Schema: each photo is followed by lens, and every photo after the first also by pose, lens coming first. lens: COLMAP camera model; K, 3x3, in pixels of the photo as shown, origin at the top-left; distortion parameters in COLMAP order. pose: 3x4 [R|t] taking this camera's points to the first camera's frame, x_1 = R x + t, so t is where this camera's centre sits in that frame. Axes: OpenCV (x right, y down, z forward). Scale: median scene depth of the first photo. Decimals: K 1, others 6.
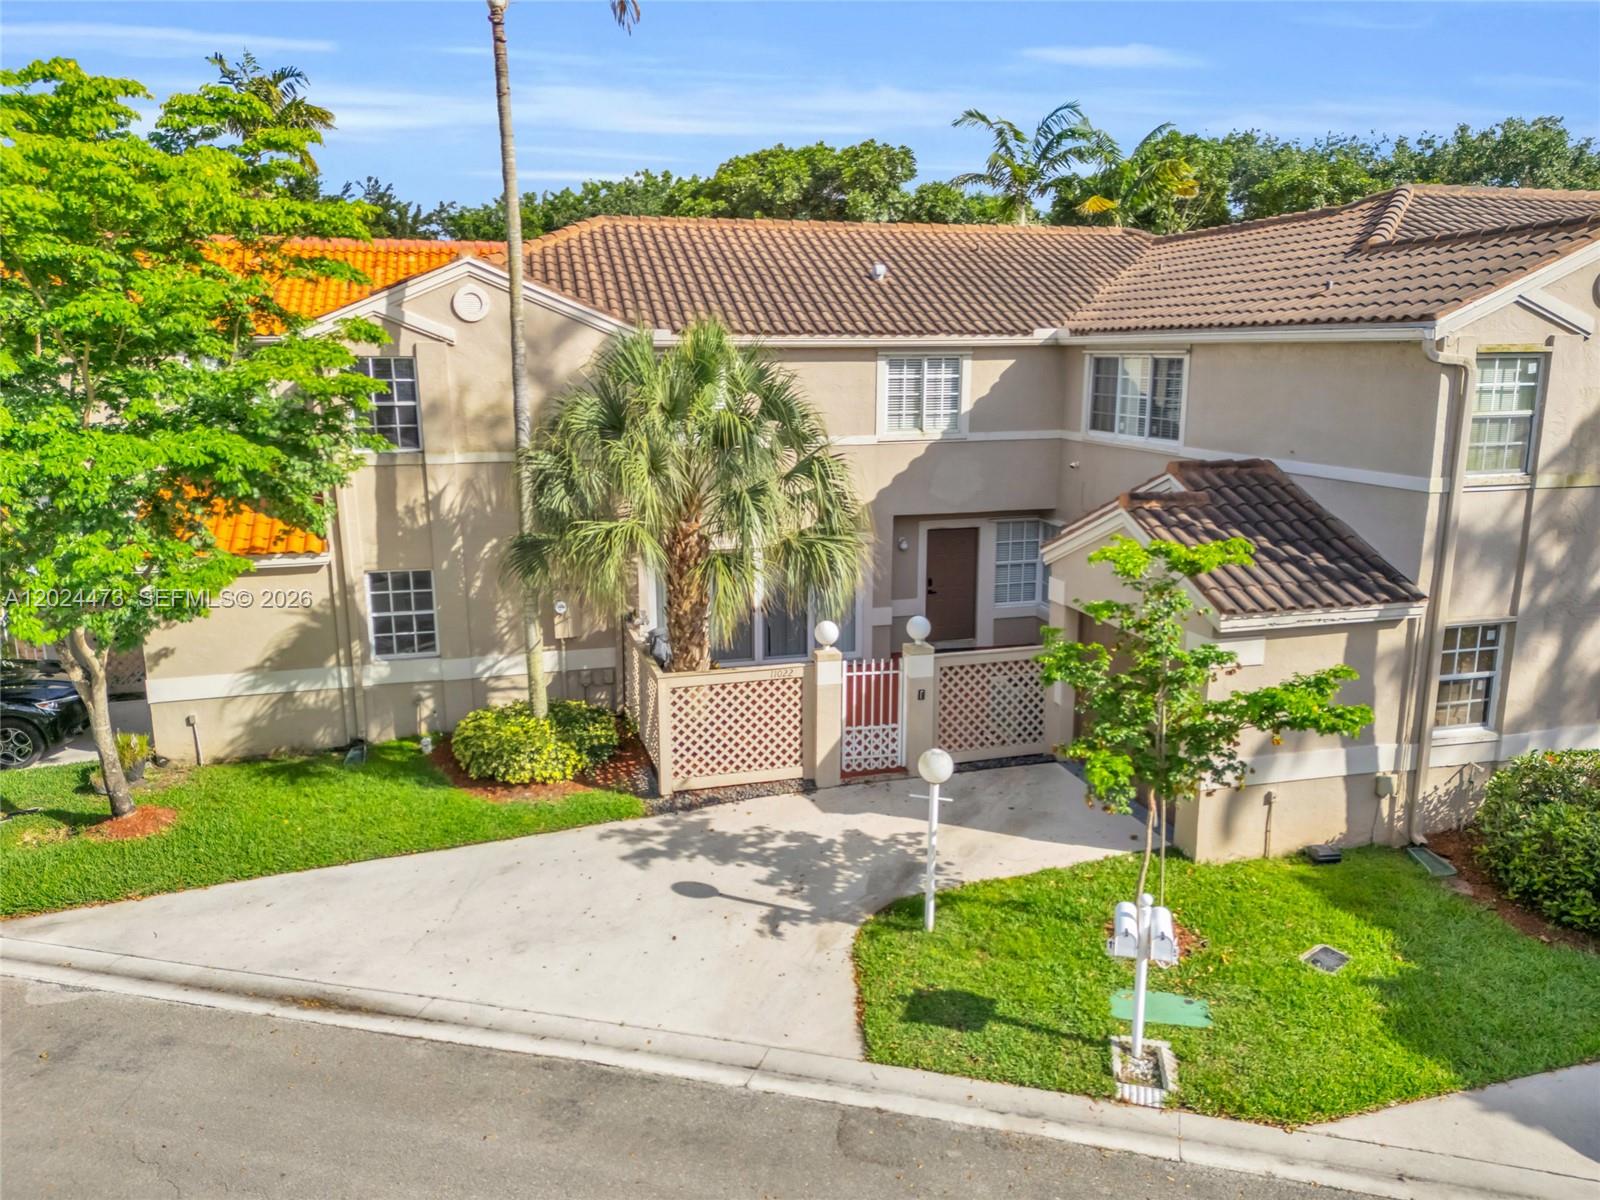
lens RADIAL K [[1172.1, 0, 800.0], [0, 1172.1, 600.0], [0, 0, 1]] dist [0.069912, -0.055729]
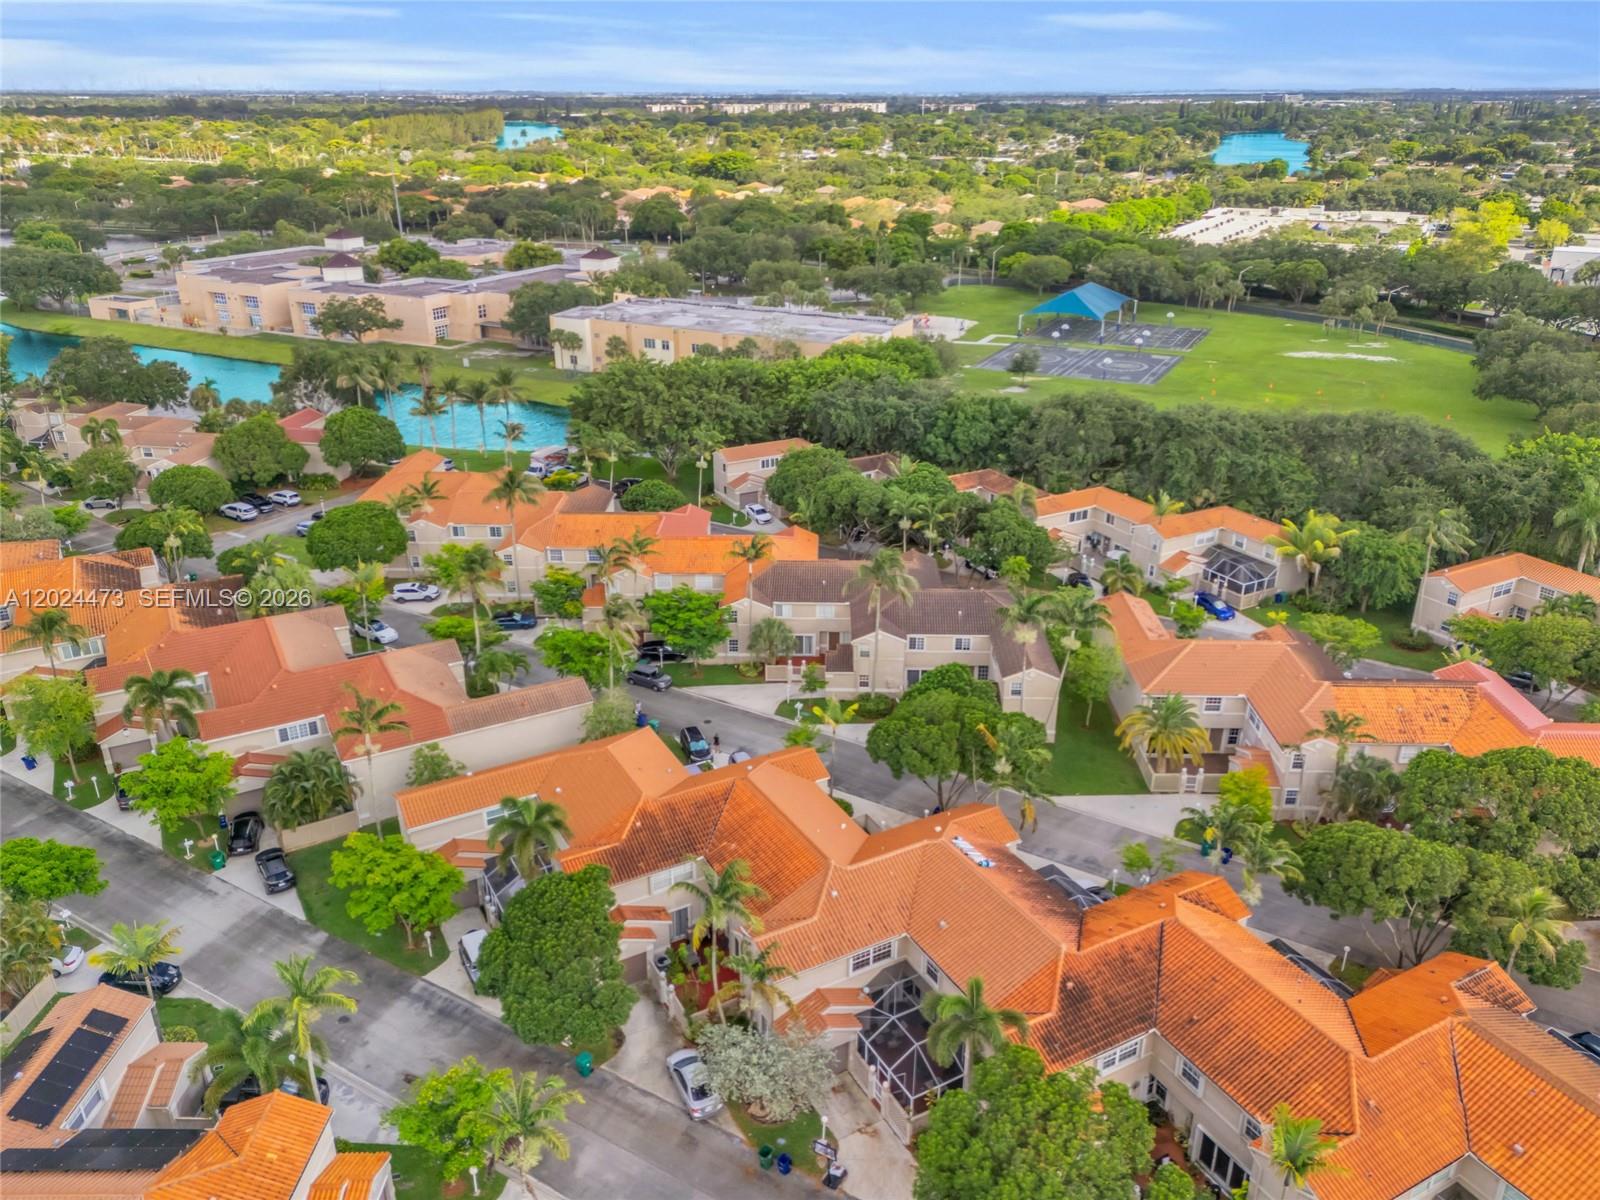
lens RADIAL K [[1172.1, 0, 800.0], [0, 1172.1, 600.0], [0, 0, 1]] dist [0.069912, -0.055729]
pose [[0.959002, 0.110585, -0.260934, 2.790676], [-0.056836, 0.977068, 0.205202, -2.645970], [0.277642, -0.181958, 0.943295, -8.245567]]
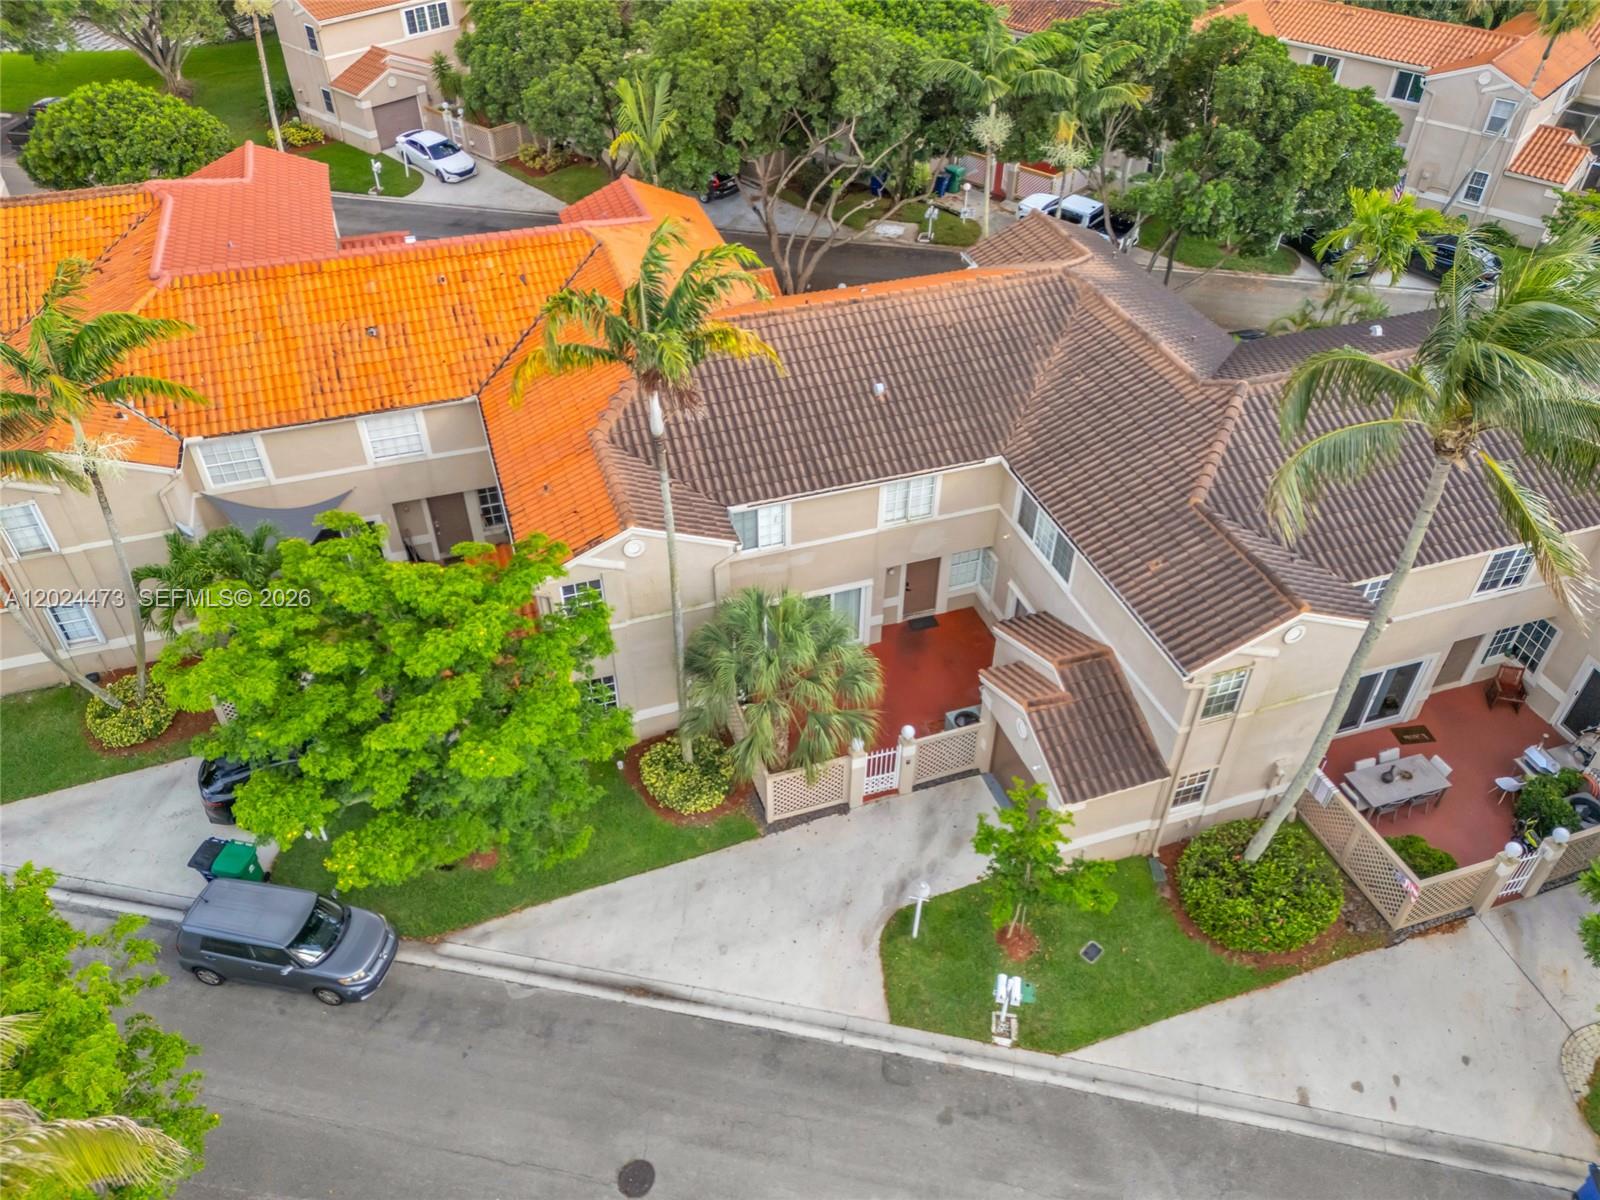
lens RADIAL K [[1172.1, 0, 800.0], [0, 1172.1, 600.0], [0, 0, 1]] dist [0.069912, -0.055729]
pose [[0.998212, -0.036275, 0.047513, -0.211284], [0.009214, 0.878705, 0.477277, -1.522660], [-0.059063, -0.475986, 0.877467, -0.684154]]
